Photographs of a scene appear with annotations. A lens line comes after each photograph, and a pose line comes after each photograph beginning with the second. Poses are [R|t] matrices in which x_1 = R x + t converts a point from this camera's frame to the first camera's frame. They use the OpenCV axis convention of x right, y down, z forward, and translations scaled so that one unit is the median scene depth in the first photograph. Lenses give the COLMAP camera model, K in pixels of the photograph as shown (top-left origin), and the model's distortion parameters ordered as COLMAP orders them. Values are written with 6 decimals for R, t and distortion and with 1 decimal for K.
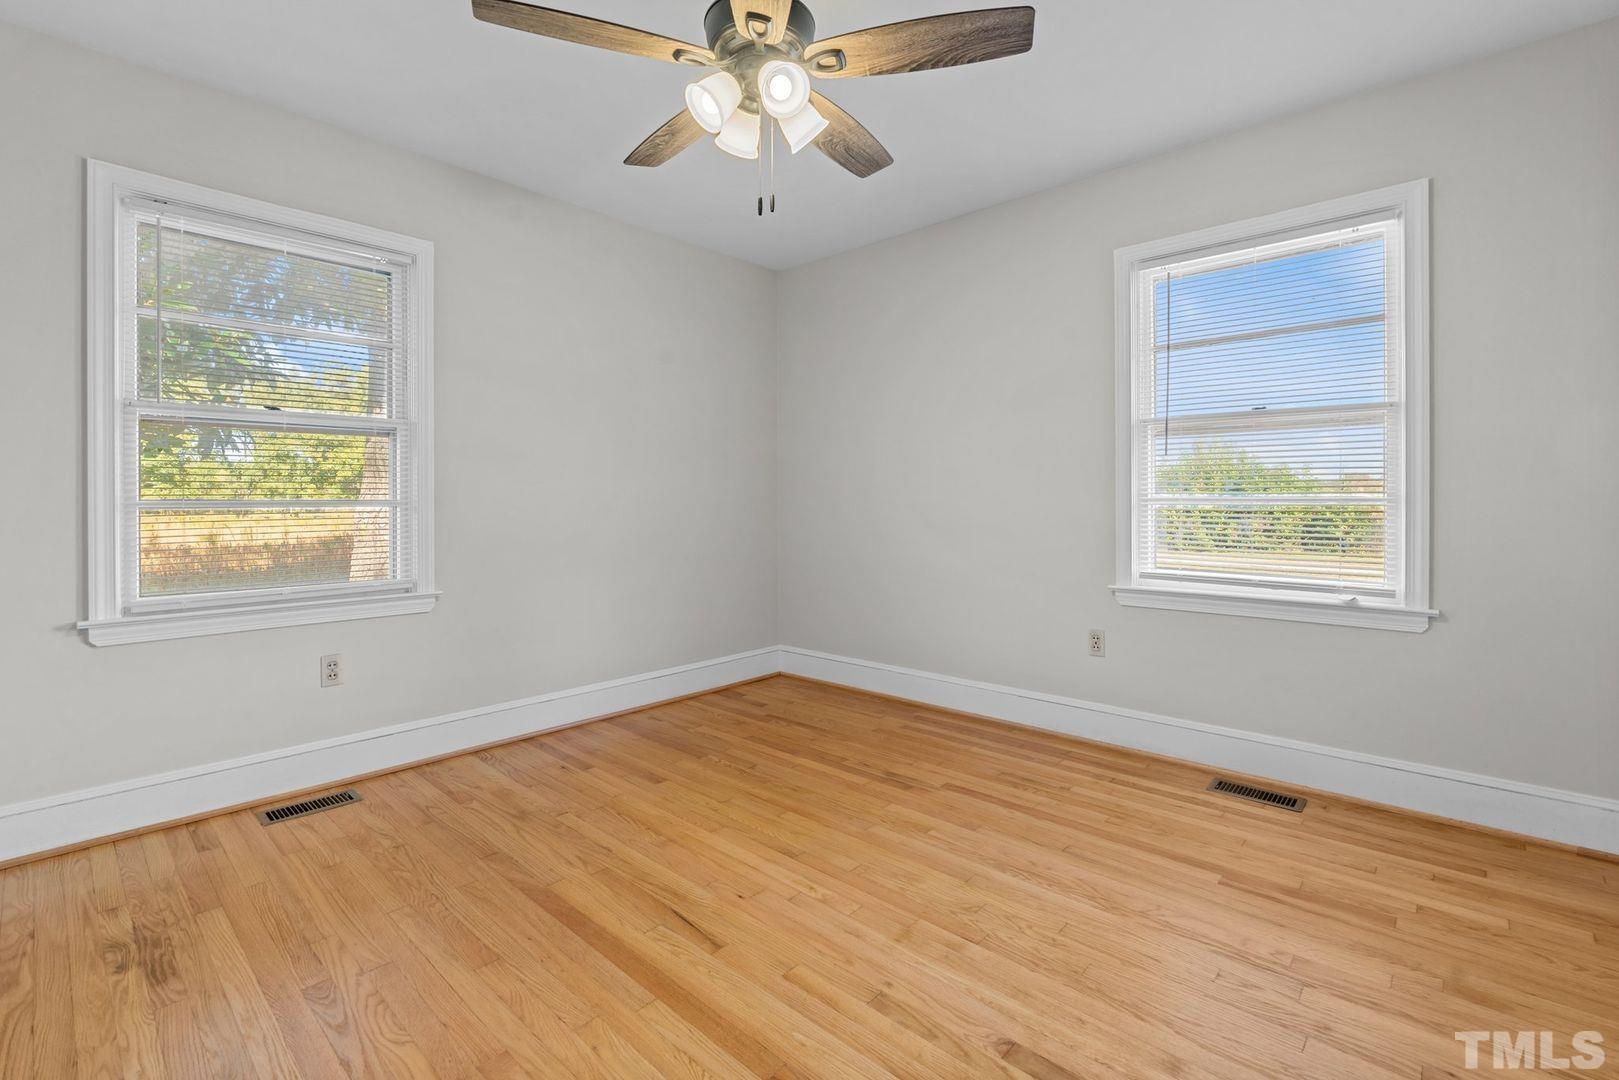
lens RADIAL K [[722.3, 0, 810.0], [0, 722.3, 496.4], [0, 0, 1]] dist [-0.004059, -0.000166]
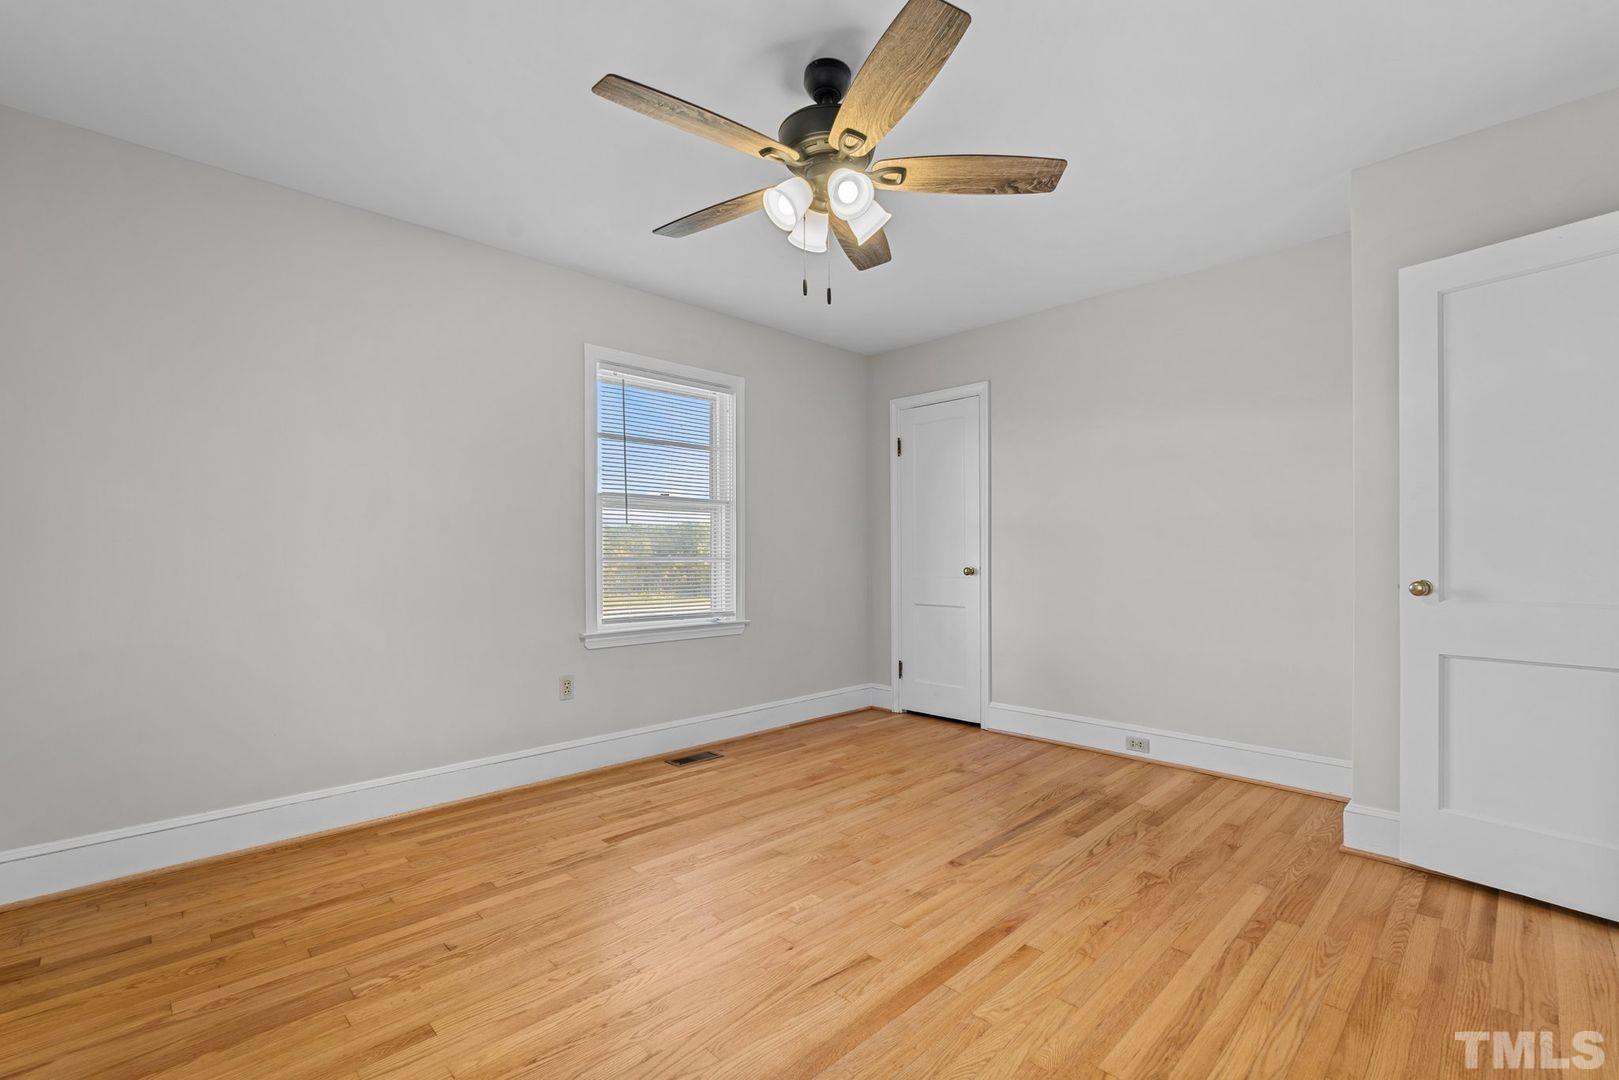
lens RADIAL K [[715.3, 0, 809.8], [0, 715.3, 550.4], [0, 0, 1]] dist [-0.006804, 0.000594]
pose [[0.042647, 0.012191, 0.999016, -0.805715], [-0.003680, 0.999921, -0.012045, 0.004713], [-0.999083, -0.003162, 0.042689, 0.679363]]
